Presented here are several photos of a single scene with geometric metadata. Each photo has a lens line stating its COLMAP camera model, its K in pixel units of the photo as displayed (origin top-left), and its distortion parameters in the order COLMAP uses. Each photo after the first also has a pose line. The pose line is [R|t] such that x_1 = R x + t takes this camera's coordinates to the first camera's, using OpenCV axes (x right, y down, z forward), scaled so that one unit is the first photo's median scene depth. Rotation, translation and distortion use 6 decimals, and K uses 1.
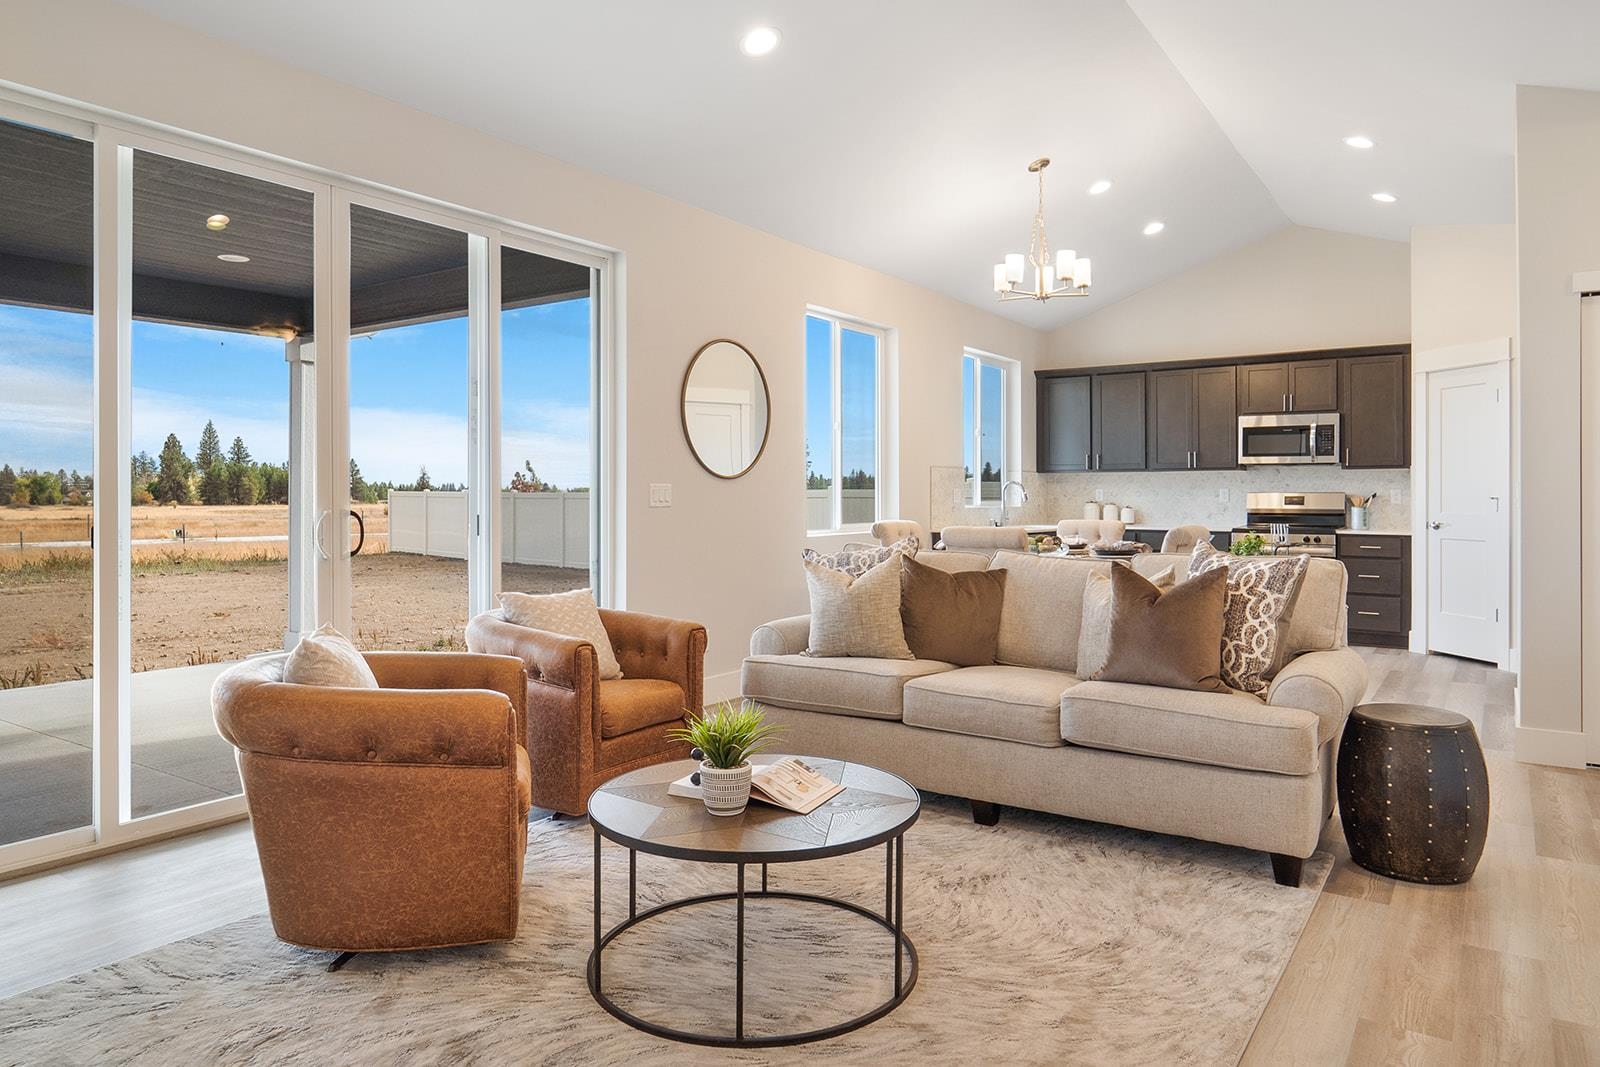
lens RADIAL K [[1013.9, 0, 794.0], [0, 1013.9, 501.3], [0, 0, 1]] dist [-0.017863, -0.001561]
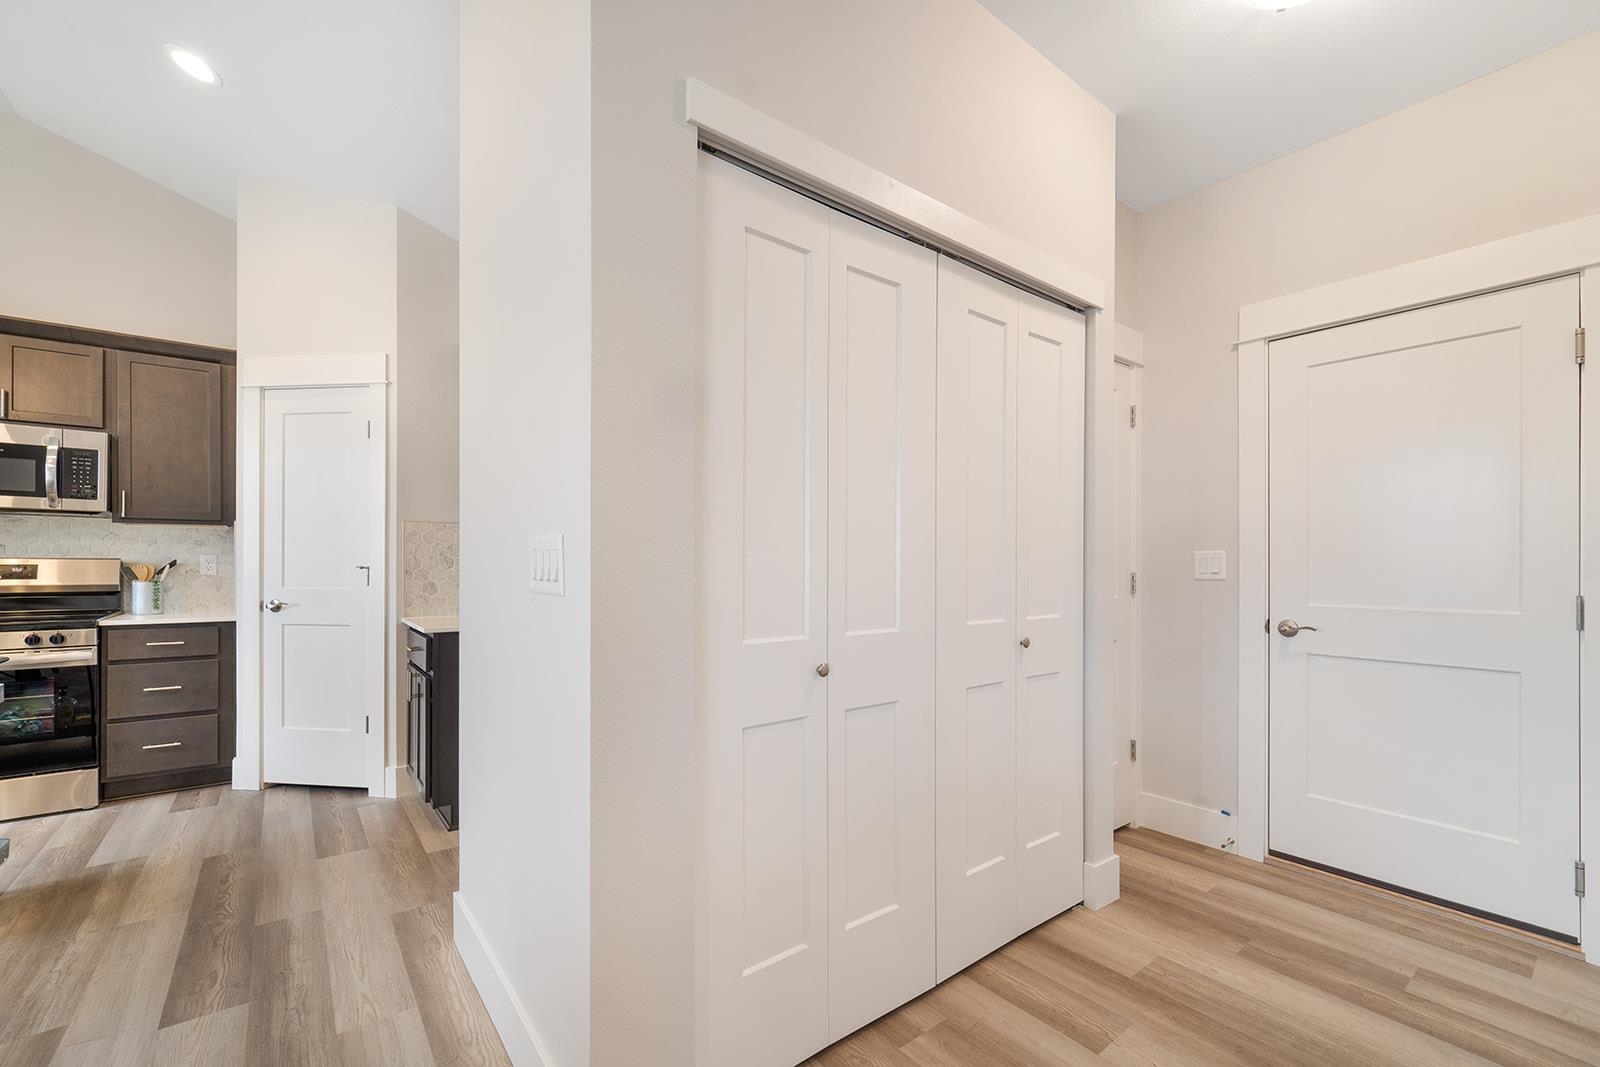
lens RADIAL K [[658.1, 0, 805.9], [0, 658.1, 550.2], [0, 0, 1]] dist [-0.009335, -0.000227]
pose [[0.294706, -0.001281, 0.955587, 0.282599], [-0.000251, 0.999999, 0.001418, -0.014931], [-0.955588, -0.000658, 0.294705, 0.465425]]
